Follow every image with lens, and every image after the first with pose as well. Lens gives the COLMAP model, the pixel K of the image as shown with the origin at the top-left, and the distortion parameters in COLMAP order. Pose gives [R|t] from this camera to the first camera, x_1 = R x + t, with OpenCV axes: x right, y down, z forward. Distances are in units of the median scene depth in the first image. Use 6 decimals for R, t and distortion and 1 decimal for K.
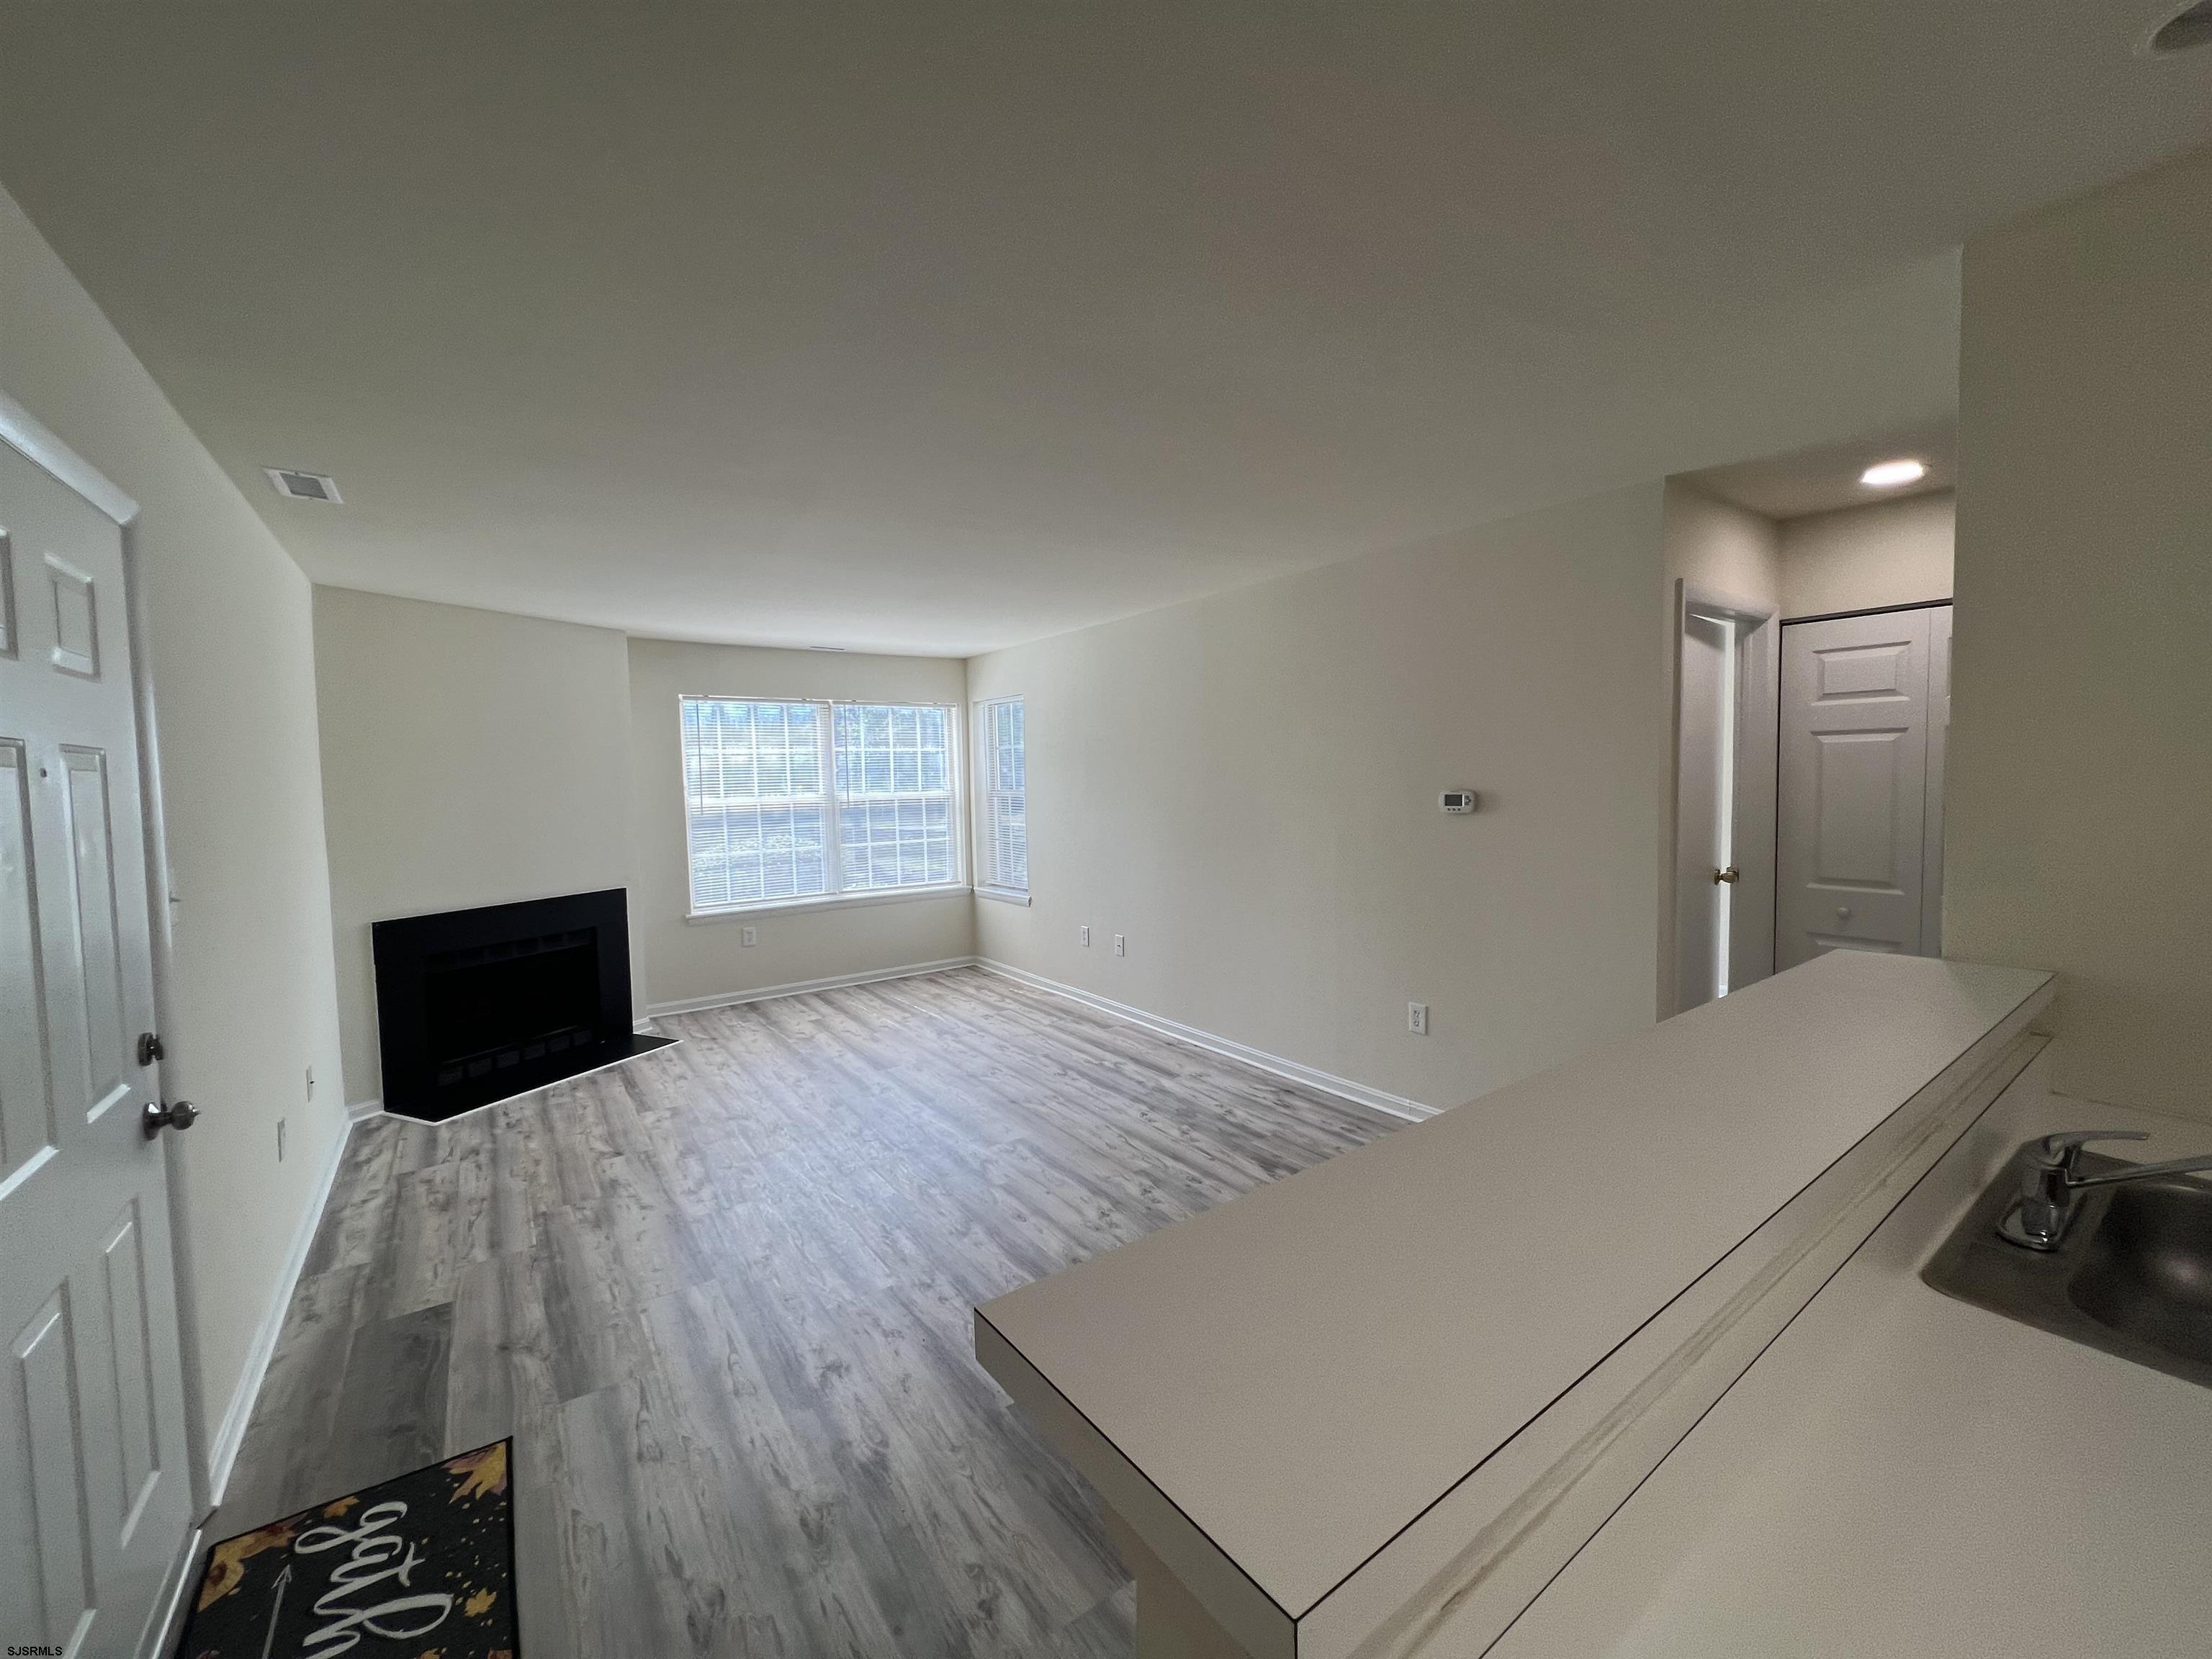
lens RADIAL K [[889.7, 0, 1099.6], [0, 889.7, 823.9], [0, 0, 1]] dist [-0.000748, 0.000349]
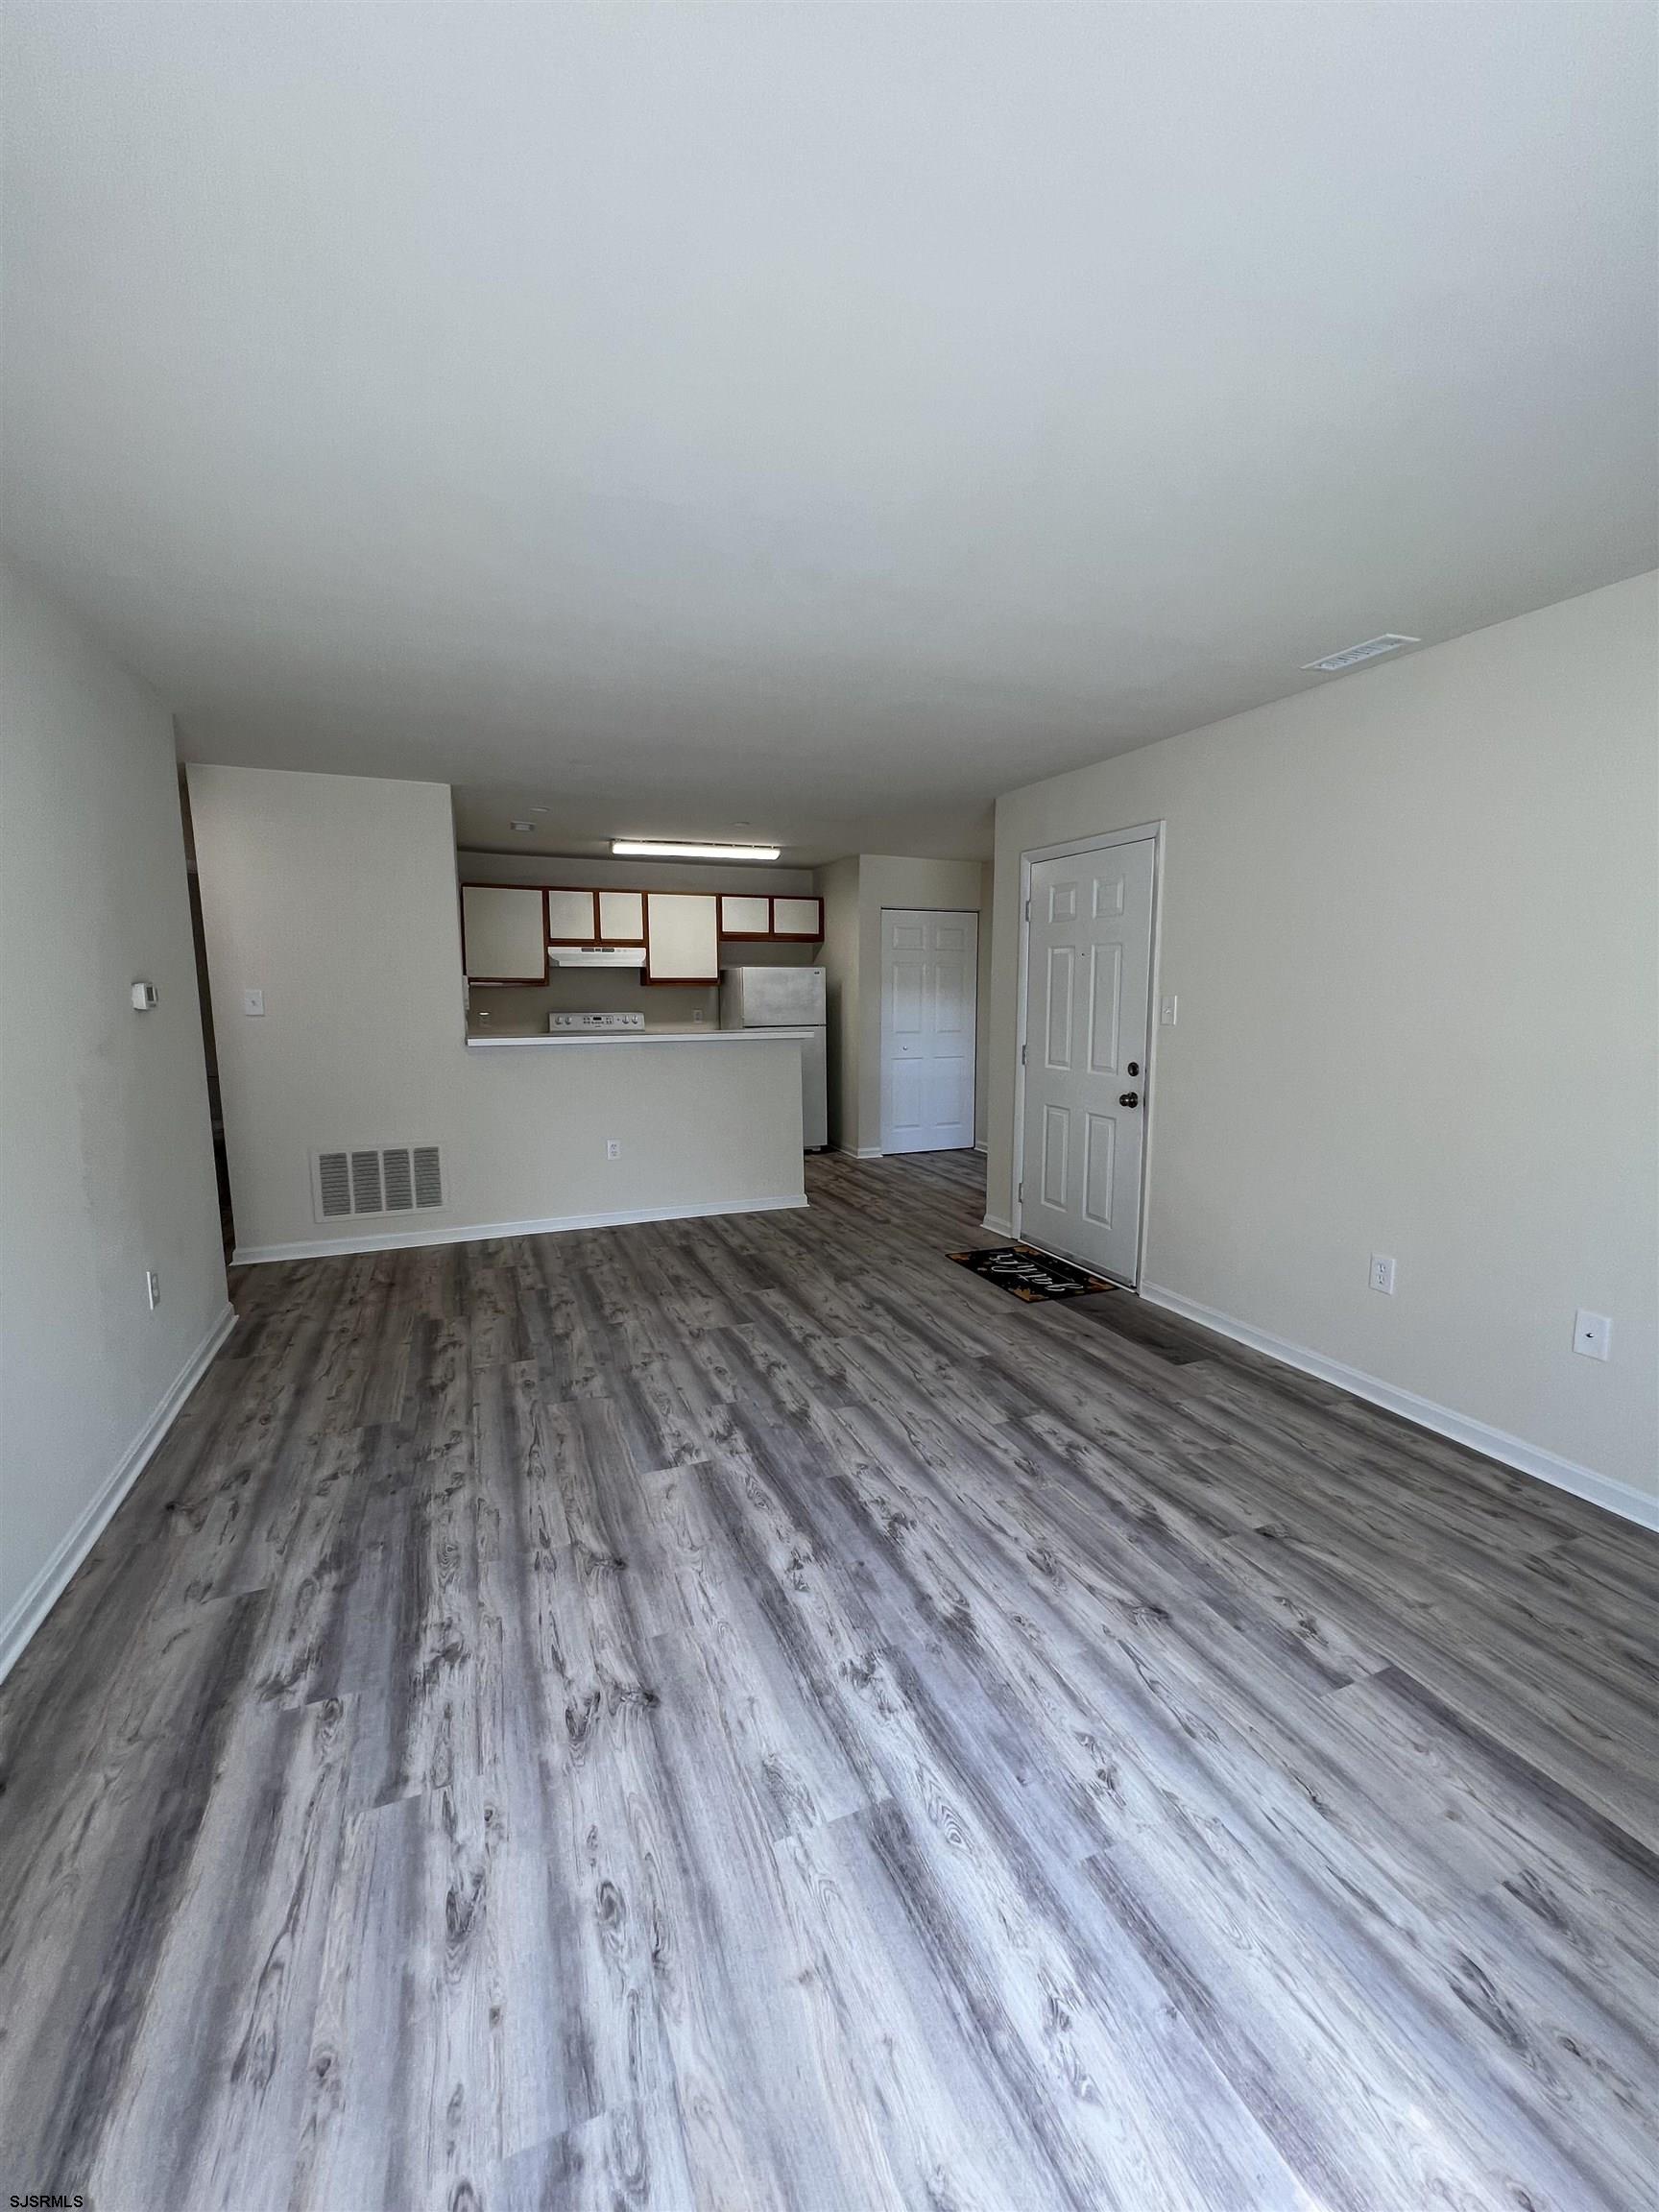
lens RADIAL K [[889.7, 0, 831.9], [0, 889.7, 1107.3], [0, 0, 1]] dist [-0.000748, 0.000349]
pose [[-0.976178, -0.007149, 0.216853, -0.333478], [0.033949, 0.982114, 0.185201, -0.046467], [-0.214299, 0.188151, -0.958476, 1.432186]]
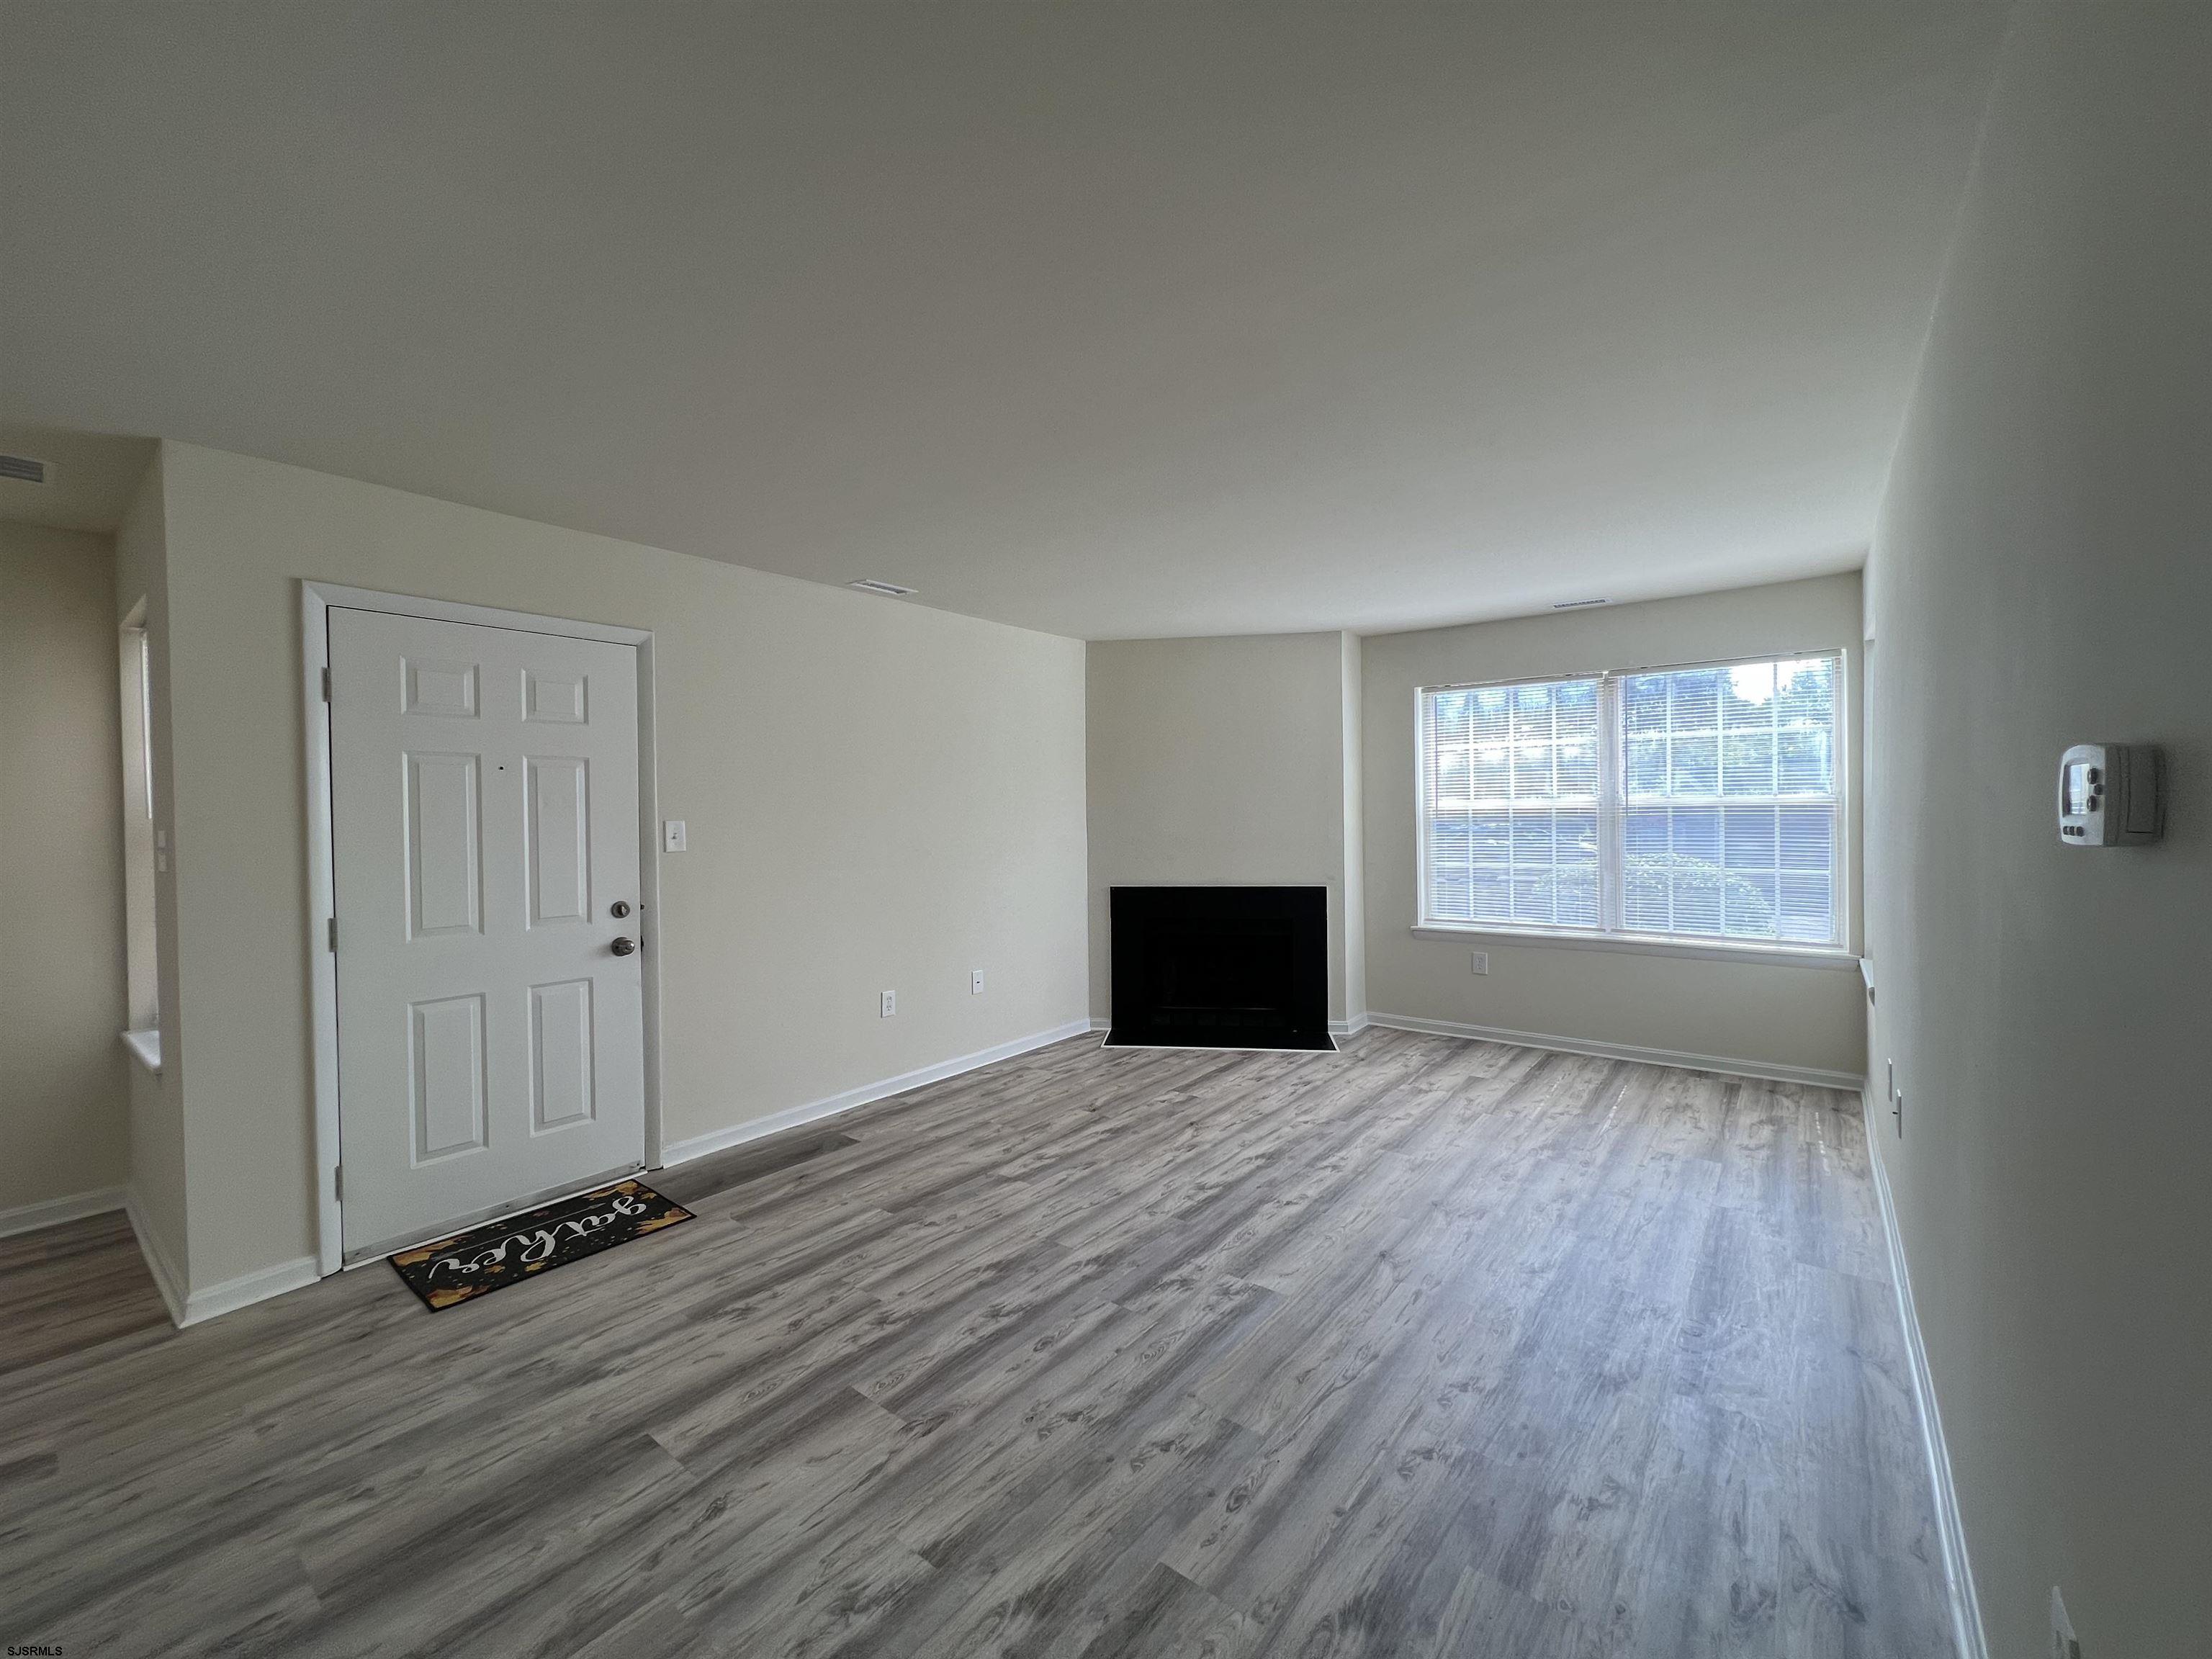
lens RADIAL K [[889.7, 0, 1108.1], [0, 889.7, 821.9], [0, 0, 1]] dist [-0.000748, 0.000349]
pose [[0.287735, 0.029030, -0.957270, 0.467223], [-0.045244, 0.998837, 0.016691, -0.009627], [0.956641, 0.038508, 0.288714, 0.604637]]
